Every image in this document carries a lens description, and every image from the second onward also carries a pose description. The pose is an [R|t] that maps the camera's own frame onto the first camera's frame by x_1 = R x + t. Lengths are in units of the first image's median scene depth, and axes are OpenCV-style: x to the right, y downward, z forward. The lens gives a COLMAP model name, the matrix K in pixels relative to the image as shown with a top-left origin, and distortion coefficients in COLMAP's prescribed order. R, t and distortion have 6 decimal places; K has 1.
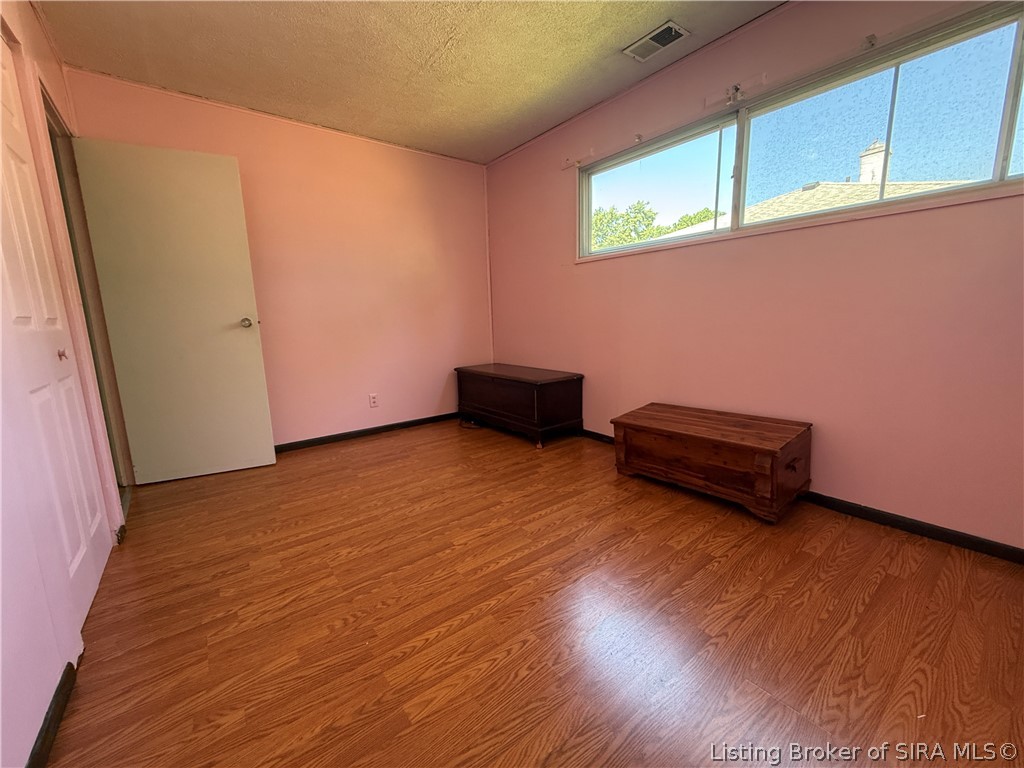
lens RADIAL K [[406.6, 0, 508.2], [0, 406.6, 384.1], [0, 0, 1]] dist [0.000197, 0.000360]
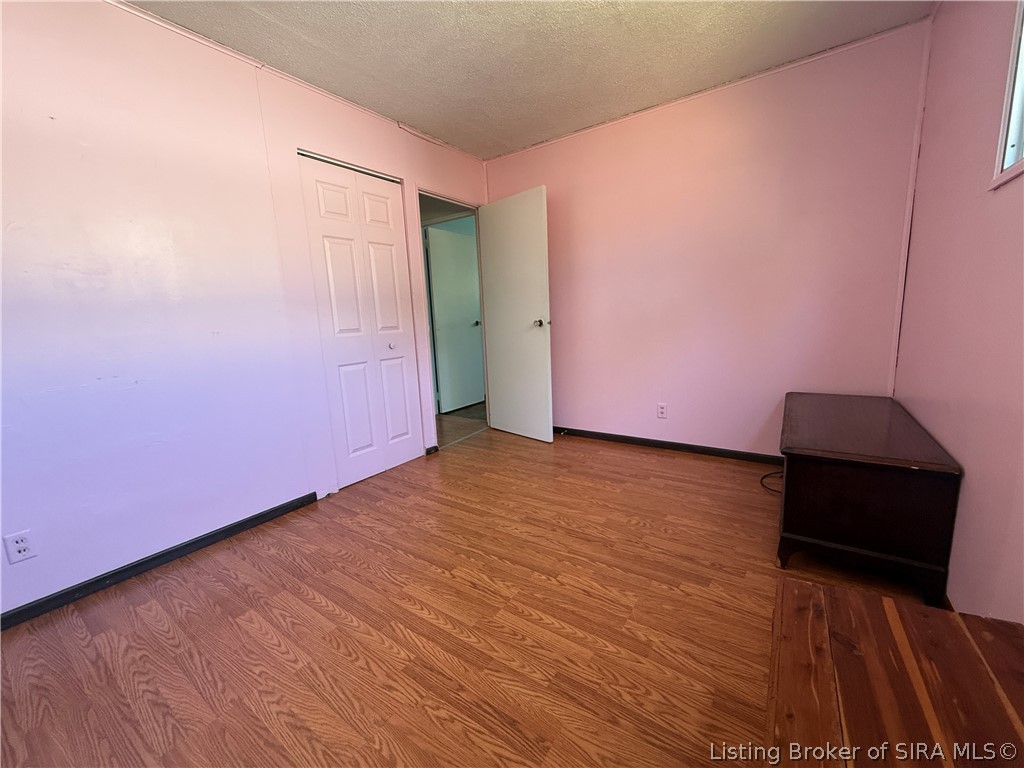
lens RADIAL K [[406.6, 0, 508.2], [0, 406.6, 384.1], [0, 0, 1]] dist [0.000197, 0.000360]
pose [[0.305551, 0.171530, -0.936598, 0.589643], [-0.118999, 0.982807, 0.141171, -0.155995], [0.944710, 0.068319, 0.320710, 0.624743]]
